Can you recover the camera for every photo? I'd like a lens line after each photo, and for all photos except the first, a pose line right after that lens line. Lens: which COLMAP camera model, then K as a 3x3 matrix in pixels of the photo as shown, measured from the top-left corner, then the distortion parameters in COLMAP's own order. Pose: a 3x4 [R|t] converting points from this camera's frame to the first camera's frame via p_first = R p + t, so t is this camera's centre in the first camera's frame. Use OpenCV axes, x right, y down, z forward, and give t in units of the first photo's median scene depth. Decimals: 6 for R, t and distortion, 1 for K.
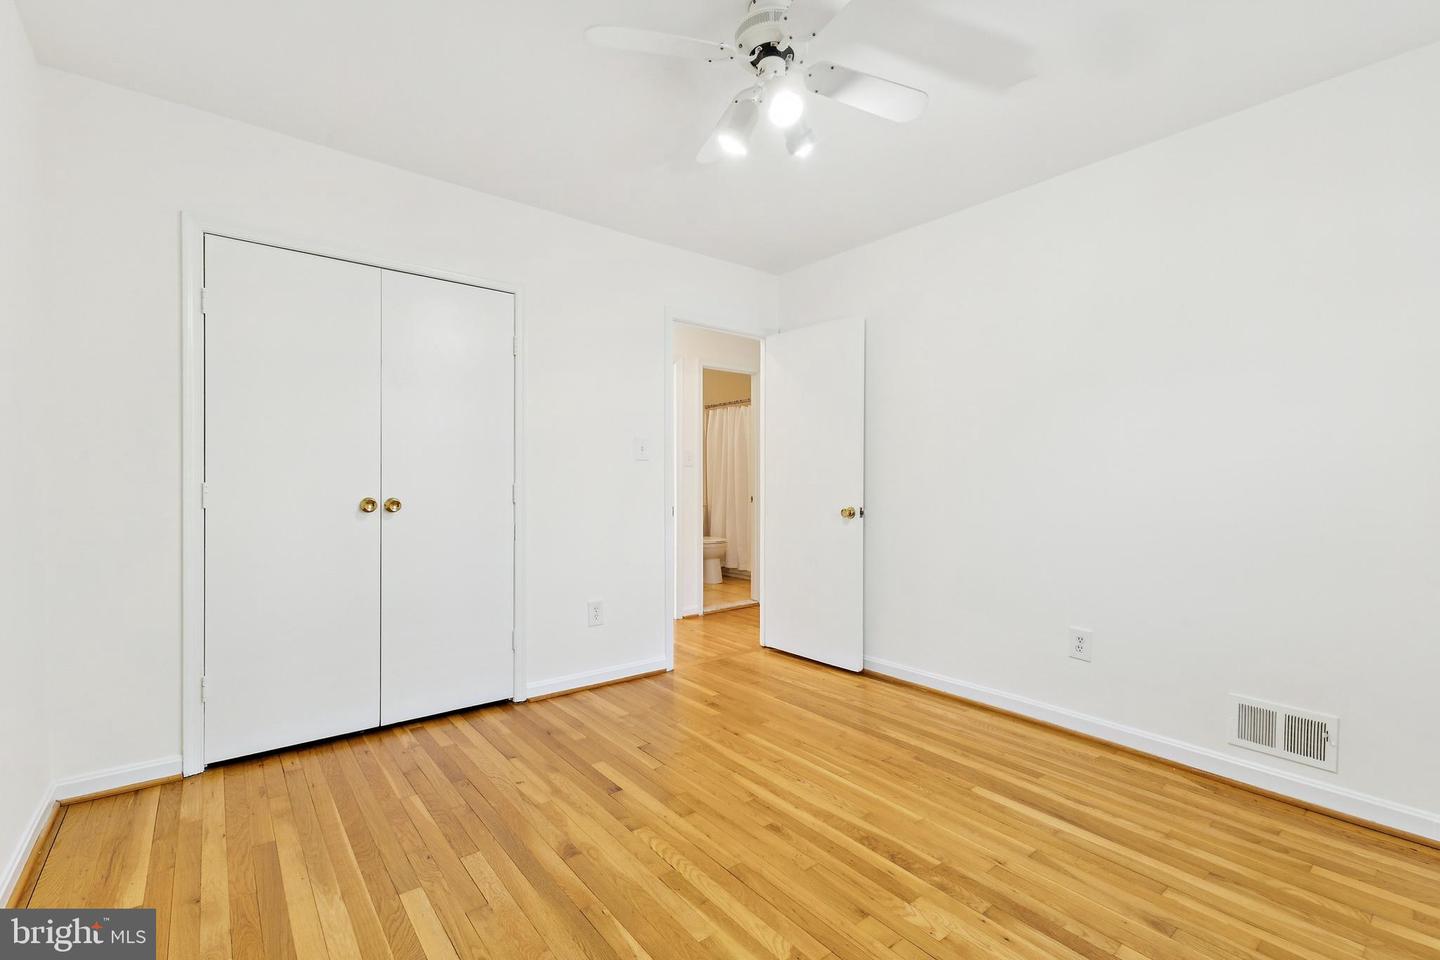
lens RADIAL K [[627.6, 0, 719.3], [0, 627.6, 479.5], [0, 0, 1]] dist [-0.001826, -0.000118]
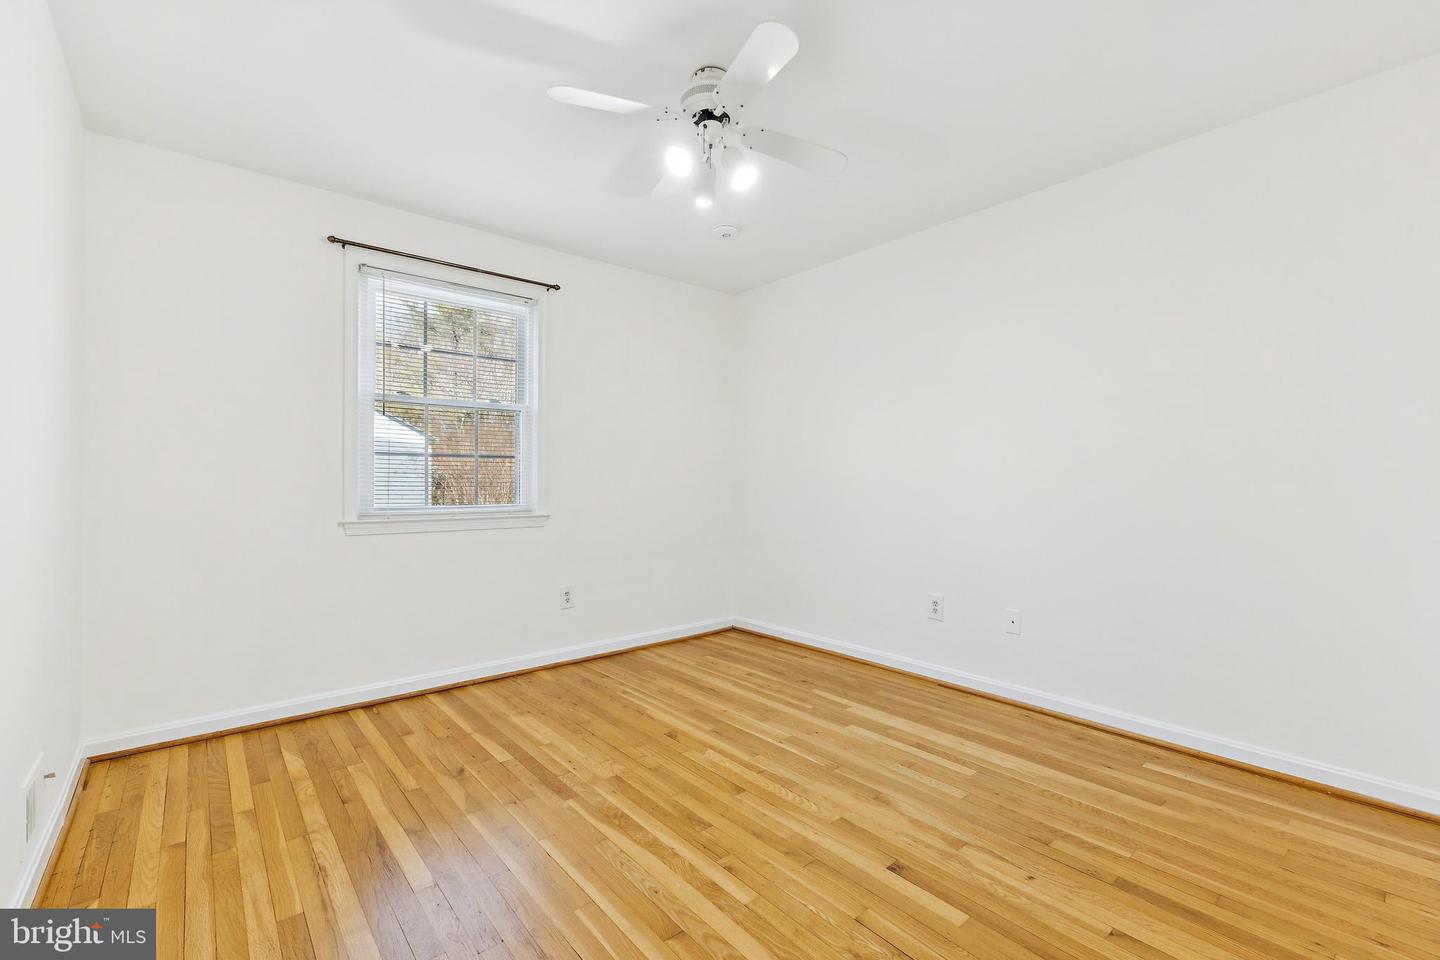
lens RADIAL K [[627.6, 0, 717.9], [0, 627.6, 479.7], [0, 0, 1]] dist [-0.001826, -0.000118]
pose [[-0.999845, 0.001277, -0.017571, 0.078915], [0.001190, 0.999987, 0.004956, 0.000135], [0.017577, 0.004934, -0.999833, 1.982804]]
